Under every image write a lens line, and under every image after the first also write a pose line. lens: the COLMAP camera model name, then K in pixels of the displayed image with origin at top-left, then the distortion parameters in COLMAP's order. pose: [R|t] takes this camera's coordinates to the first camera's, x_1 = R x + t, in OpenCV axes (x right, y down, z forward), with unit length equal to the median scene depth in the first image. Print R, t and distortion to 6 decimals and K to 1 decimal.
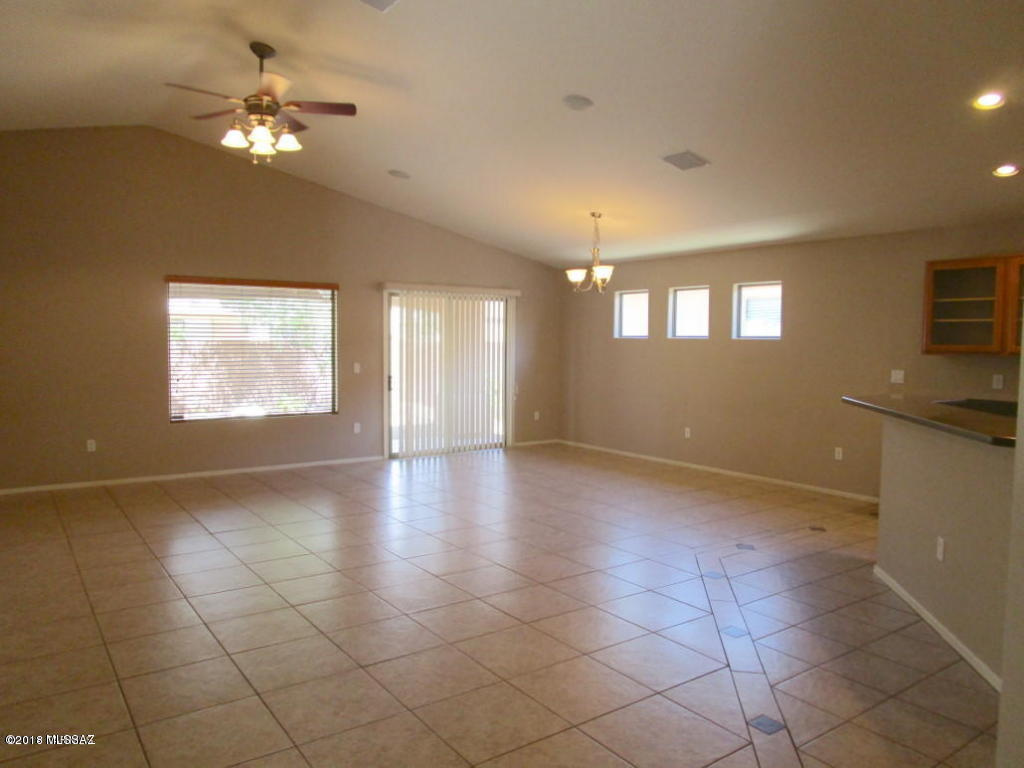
lens RADIAL K [[728.9, 0, 508.4], [0, 728.9, 382.7], [0, 0, 1]] dist [-0.026544, 0.004061]
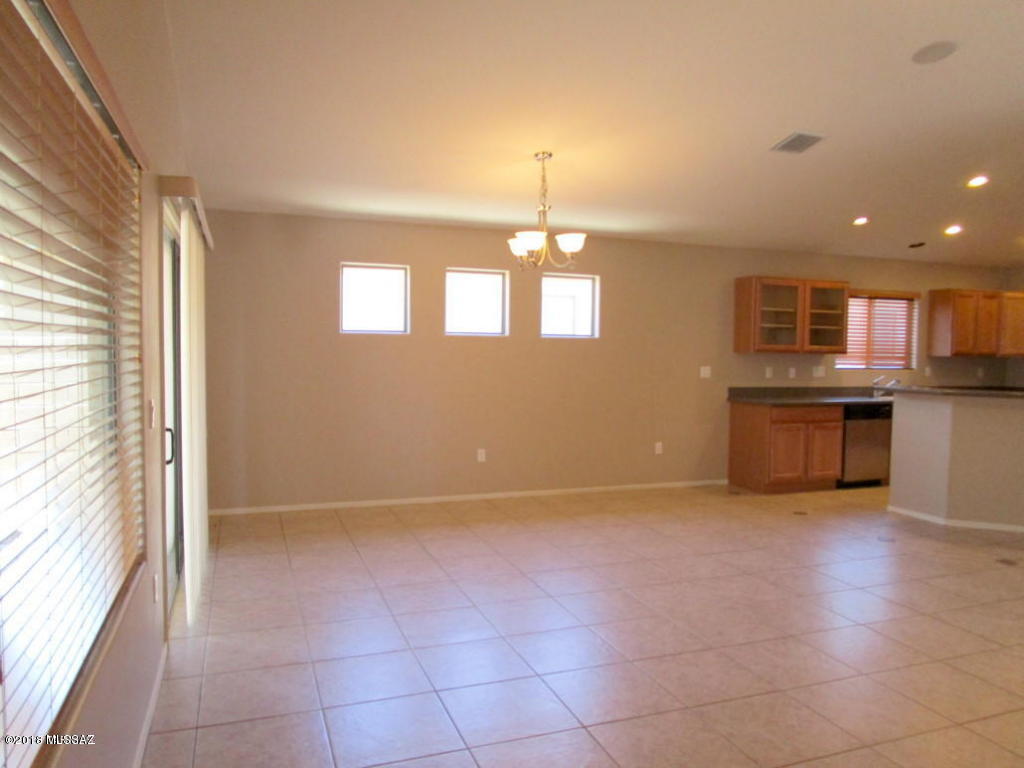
lens RADIAL K [[728.9, 0, 508.4], [0, 728.9, 382.7], [0, 0, 1]] dist [-0.026544, 0.004061]
pose [[0.263074, -0.057473, 0.963062, -0.554847], [0.044276, 0.997891, 0.047457, -0.051080], [-0.963759, 0.030156, 0.265064, 0.845466]]
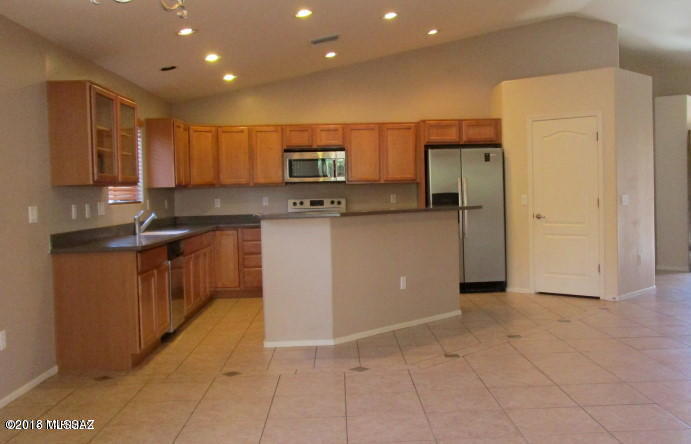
lens RADIAL K [[729.9, 0, 371.7], [0, 729.9, 198.7], [0, 0, 1]] dist [-0.010121, -0.005272]
pose [[-0.841967, 0.003975, 0.539515, -0.158229], [0.048959, 0.996410, 0.069064, -0.052401], [-0.537303, 0.084564, -0.839139, 1.236233]]
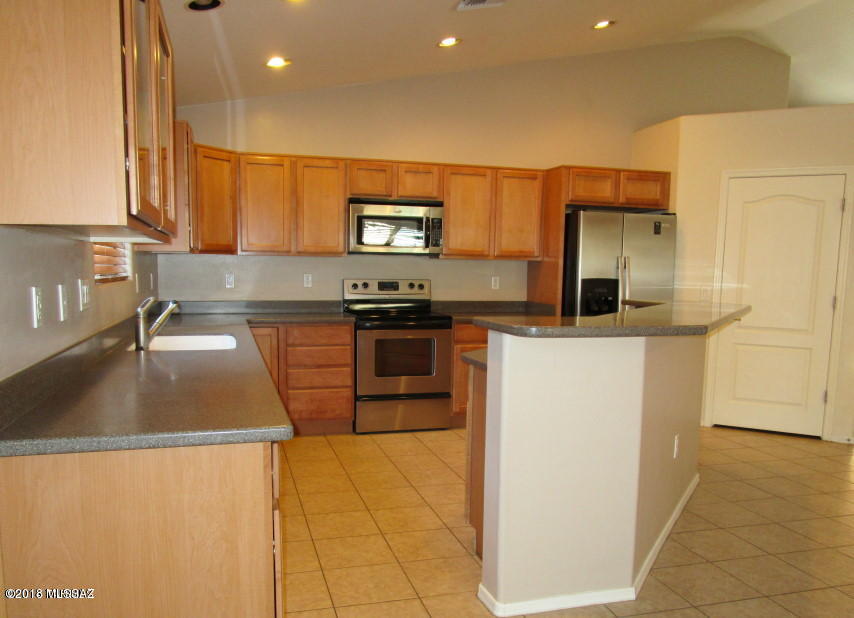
lens RADIAL K [[705.5, 0, 415.2], [0, 705.5, 354.2], [0, 0, 1]] dist [-0.050547, 0.001274]
pose [[-0.934686, -0.067715, 0.348964, 0.285926], [-0.002511, 0.982922, 0.184005, -0.033457], [-0.355464, 0.171111, -0.918894, 0.964596]]
